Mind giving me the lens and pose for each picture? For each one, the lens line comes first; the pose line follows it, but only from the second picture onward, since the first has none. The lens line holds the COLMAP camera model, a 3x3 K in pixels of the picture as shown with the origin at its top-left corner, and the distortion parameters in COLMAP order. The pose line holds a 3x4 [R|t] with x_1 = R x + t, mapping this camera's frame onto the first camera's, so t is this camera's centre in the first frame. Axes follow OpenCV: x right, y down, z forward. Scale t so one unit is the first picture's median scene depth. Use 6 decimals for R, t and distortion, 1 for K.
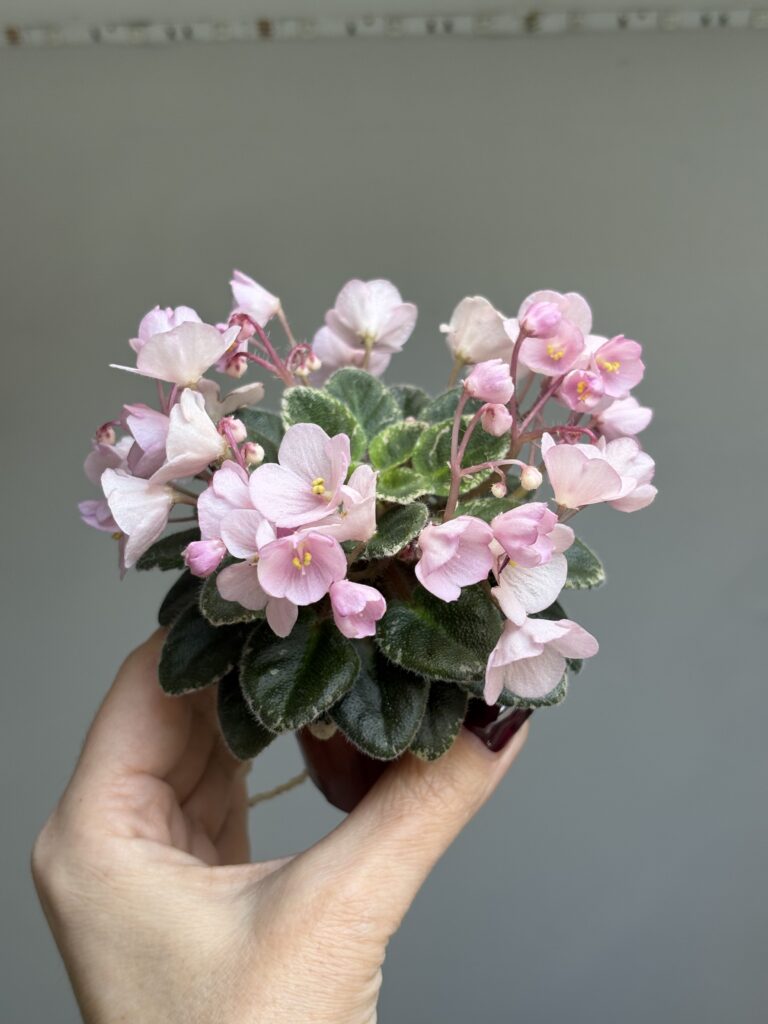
lens RADIAL K [[1618.0, 0, 384.0], [0, 1618.0, 512.0], [0, 0, 1]] dist [0.185157, -0.066973]
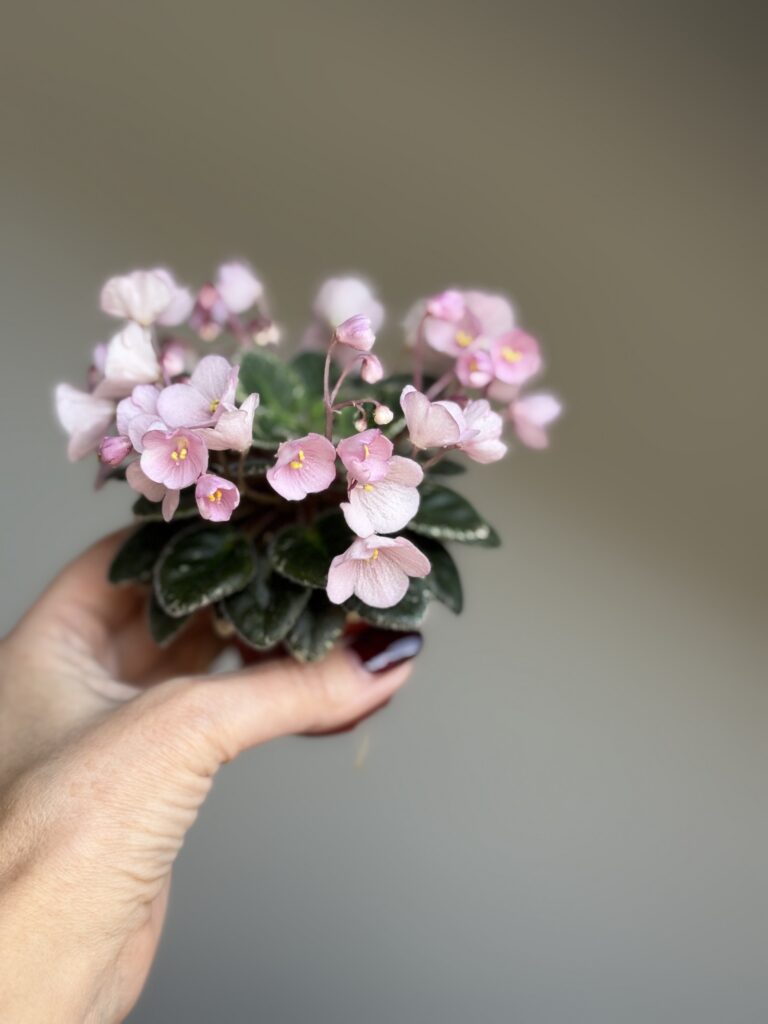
lens RADIAL K [[1618.0, 0, 384.0], [0, 1618.0, 512.0], [0, 0, 1]] dist [0.185157, -0.066973]
pose [[0.975539, 0.108653, -0.191100, 0.314720], [-0.125880, 0.988781, -0.080416, 0.140558], [0.180219, 0.102504, 0.978271, -0.165972]]
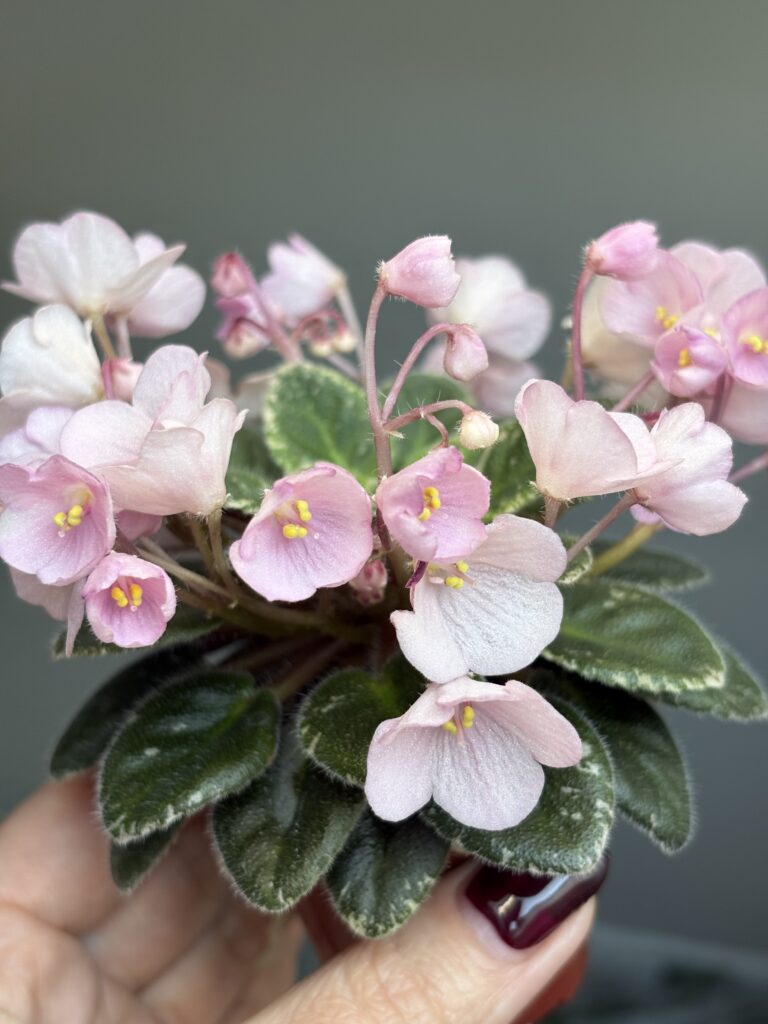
lens RADIAL K [[1615.7, 0, 386.3], [0, 1615.7, 422.9], [0, 0, 1]] dist [0.188026, -1.406302]
pose [[0.920462, 0.038939, -0.388888, 0.278049], [-0.136614, 0.964313, -0.226797, 0.110402], [0.366178, 0.261886, 0.892933, 0.435162]]
